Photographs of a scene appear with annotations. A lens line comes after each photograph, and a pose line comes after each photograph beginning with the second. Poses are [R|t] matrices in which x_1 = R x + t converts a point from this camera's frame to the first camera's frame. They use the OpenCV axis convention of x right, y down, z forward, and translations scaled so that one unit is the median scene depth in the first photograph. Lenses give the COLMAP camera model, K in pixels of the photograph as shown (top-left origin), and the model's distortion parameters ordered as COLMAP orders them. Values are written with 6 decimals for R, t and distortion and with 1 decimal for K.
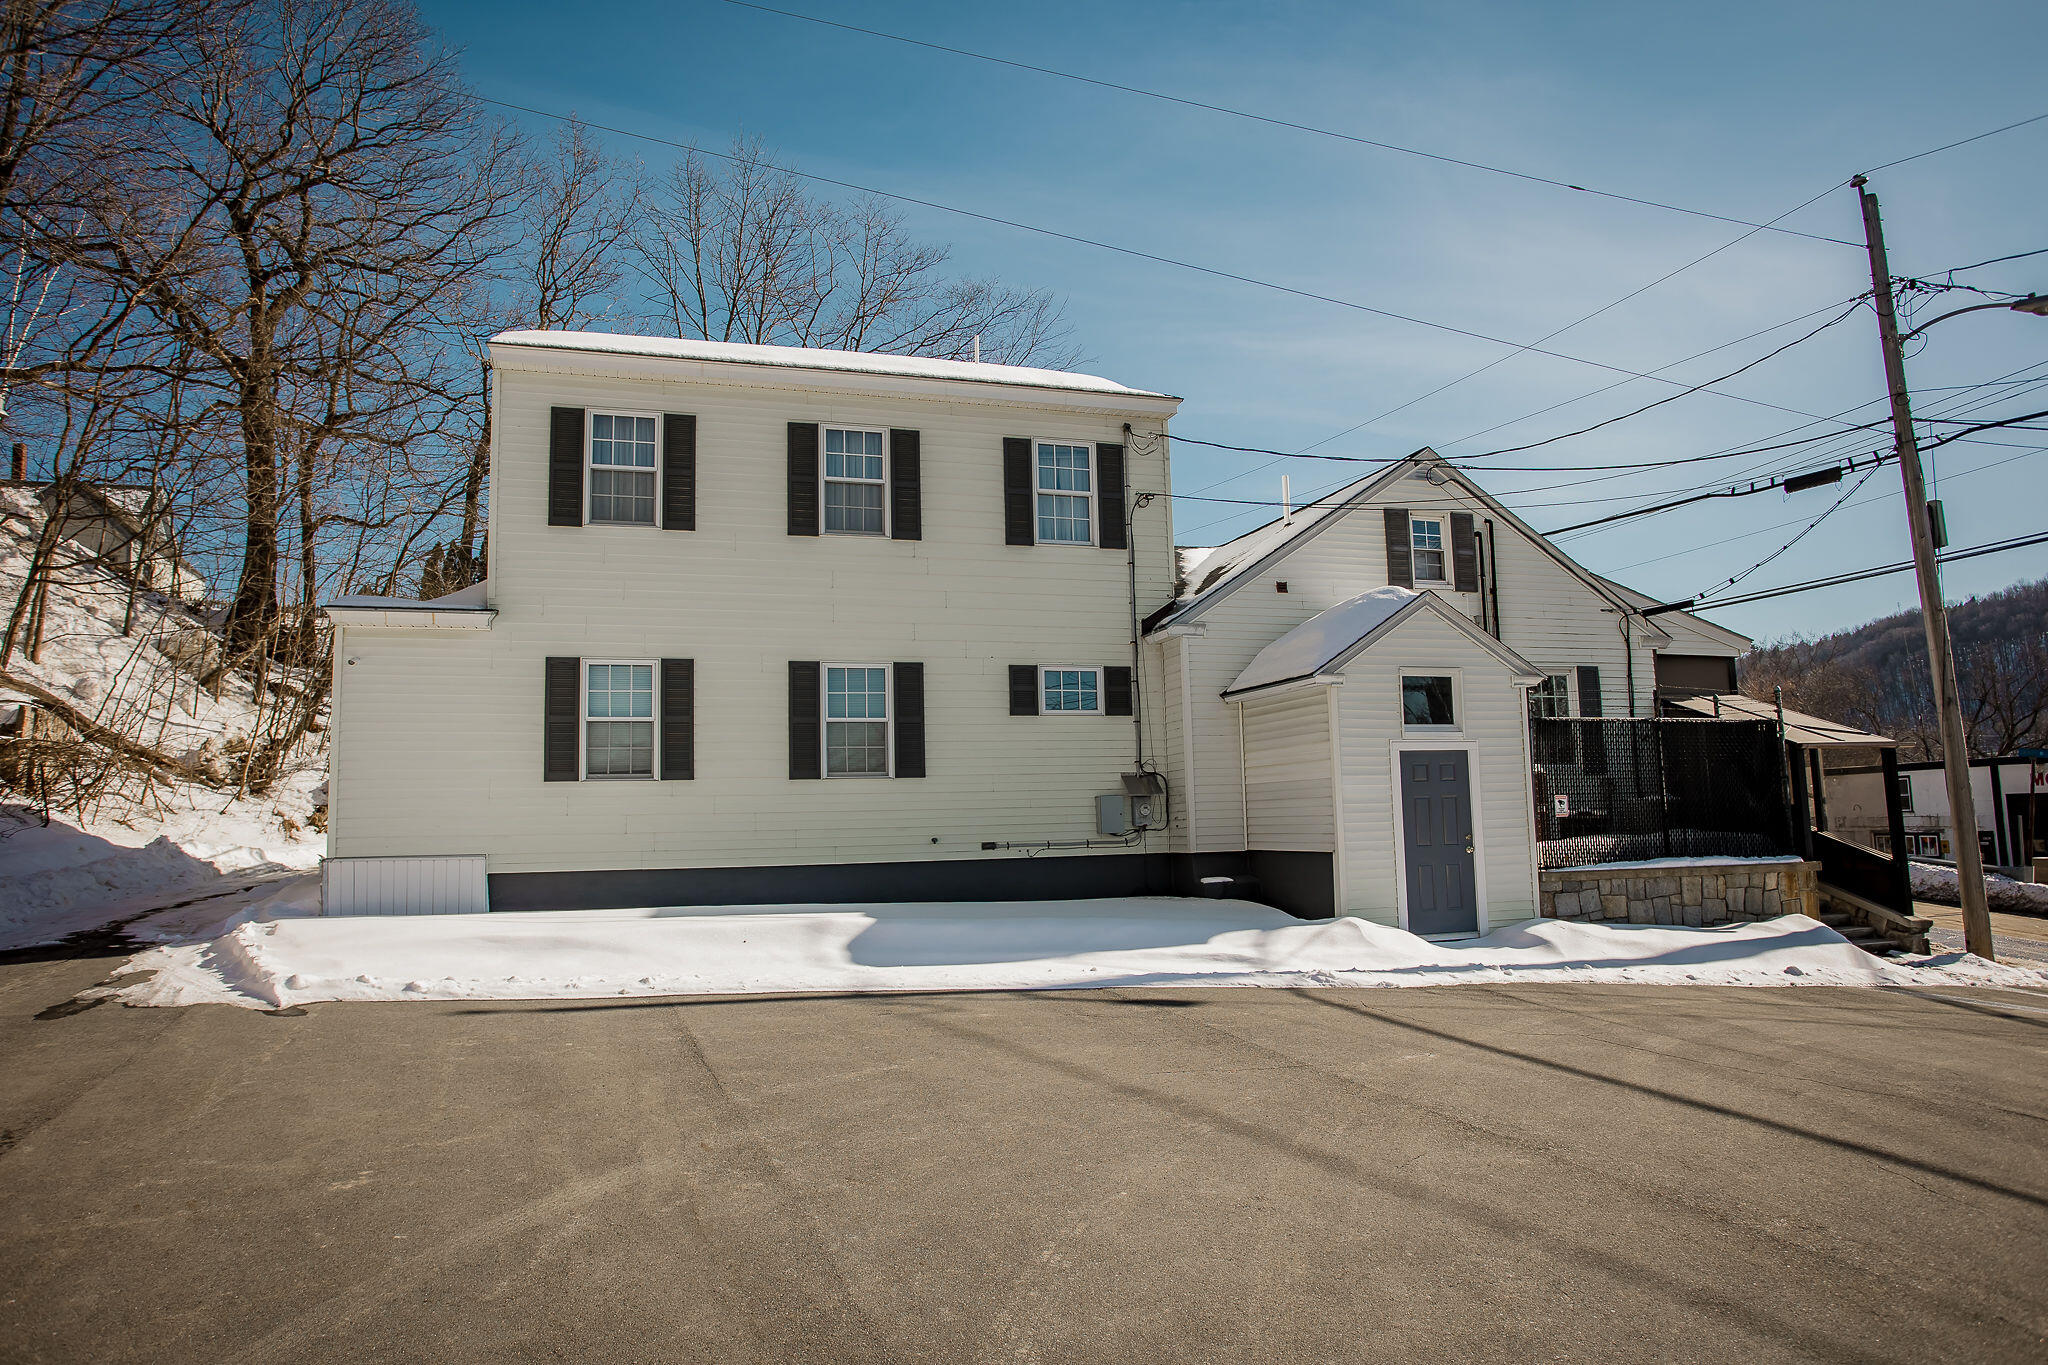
lens RADIAL K [[1211.0, 0, 1024.0], [0, 1211.0, 682.5], [0, 0, 1]] dist [-0.058069, 0.046520]
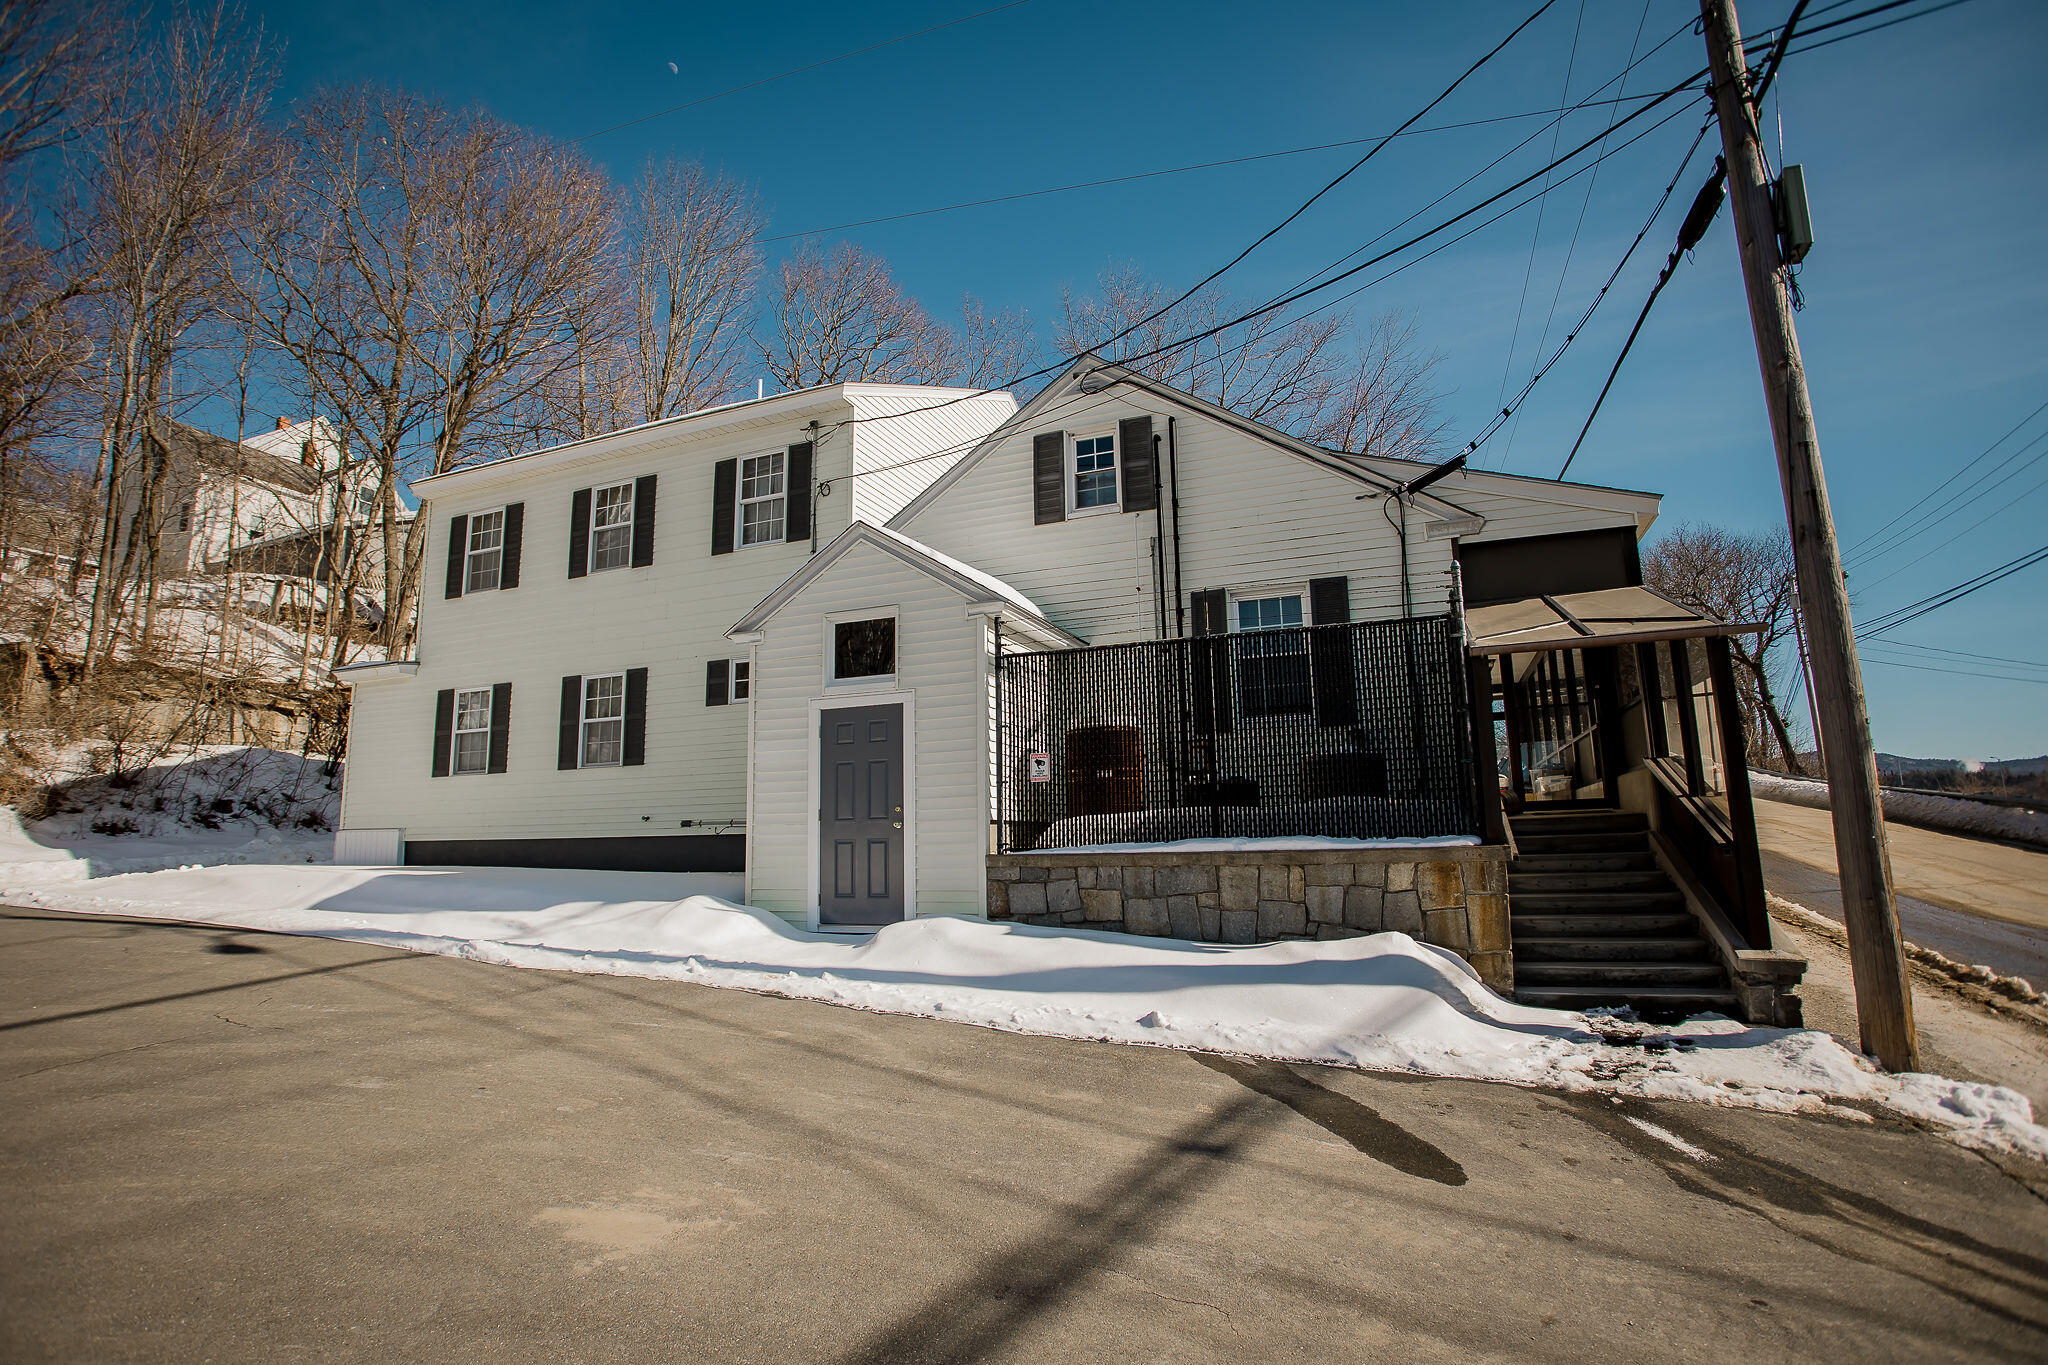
lens RADIAL K [[978.7, 0, 1040.9], [0, 978.7, 676.9], [0, 0, 1]] dist [-0.062168, 0.000094]
pose [[0.787446, -0.098383, -0.608482, 0.764099], [0.074913, 0.995137, -0.063954, 0.079103], [0.611815, 0.004777, 0.790987, 0.474020]]
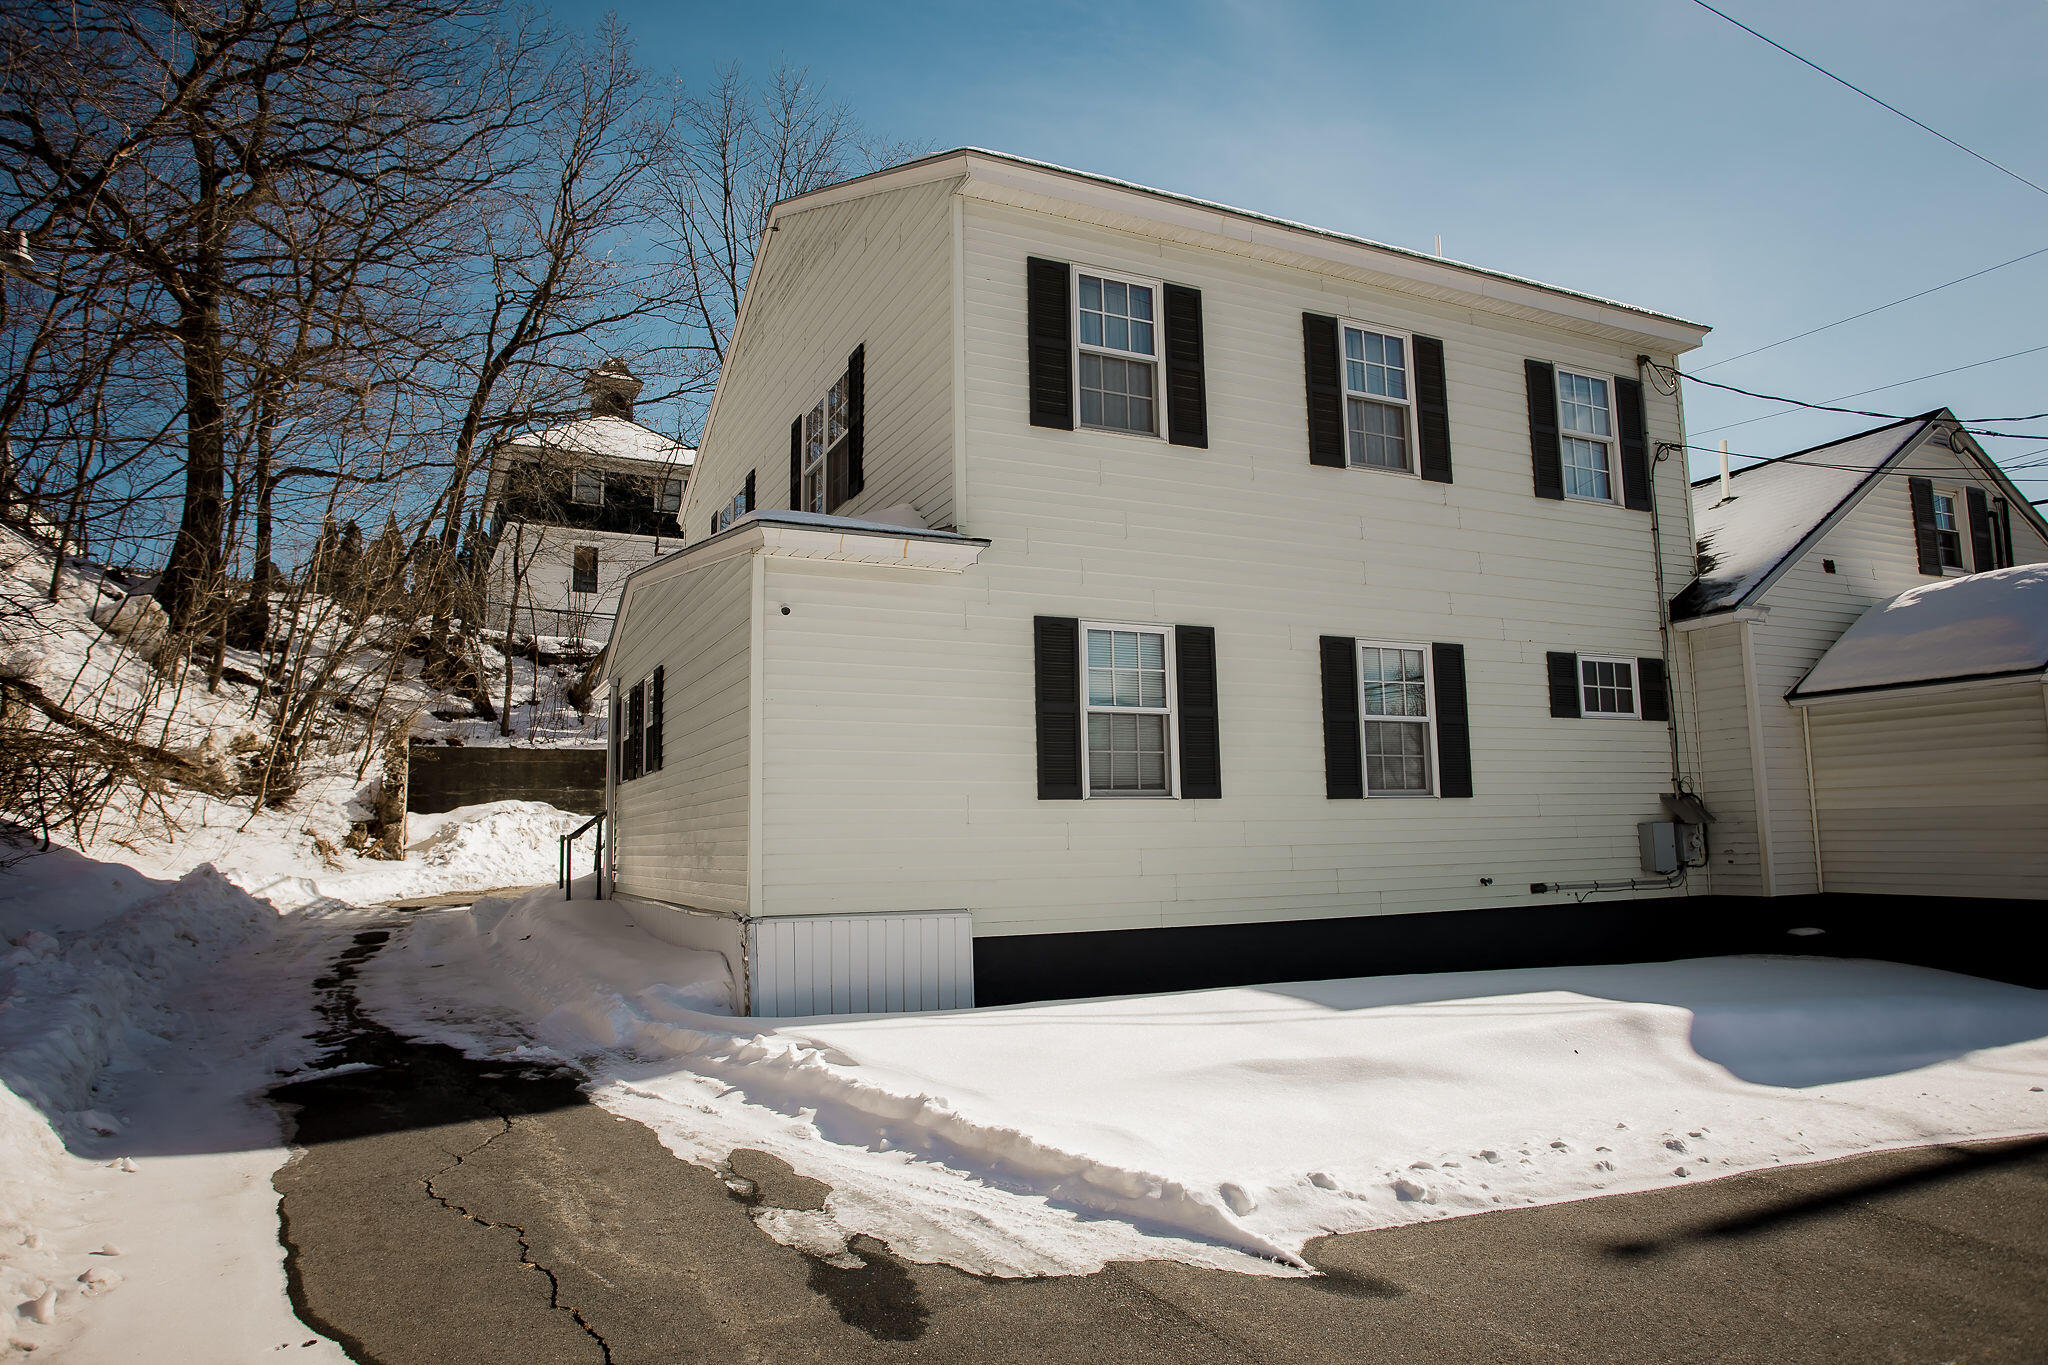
lens RADIAL K [[1211.0, 0, 1024.0], [0, 1211.0, 682.5], [0, 0, 1]] dist [-0.058069, 0.046520]
pose [[0.991787, 0.023910, 0.125649, -0.432227], [-0.022147, 0.999636, -0.015414, 0.023979], [-0.125972, 0.012505, 0.991955, 0.284030]]
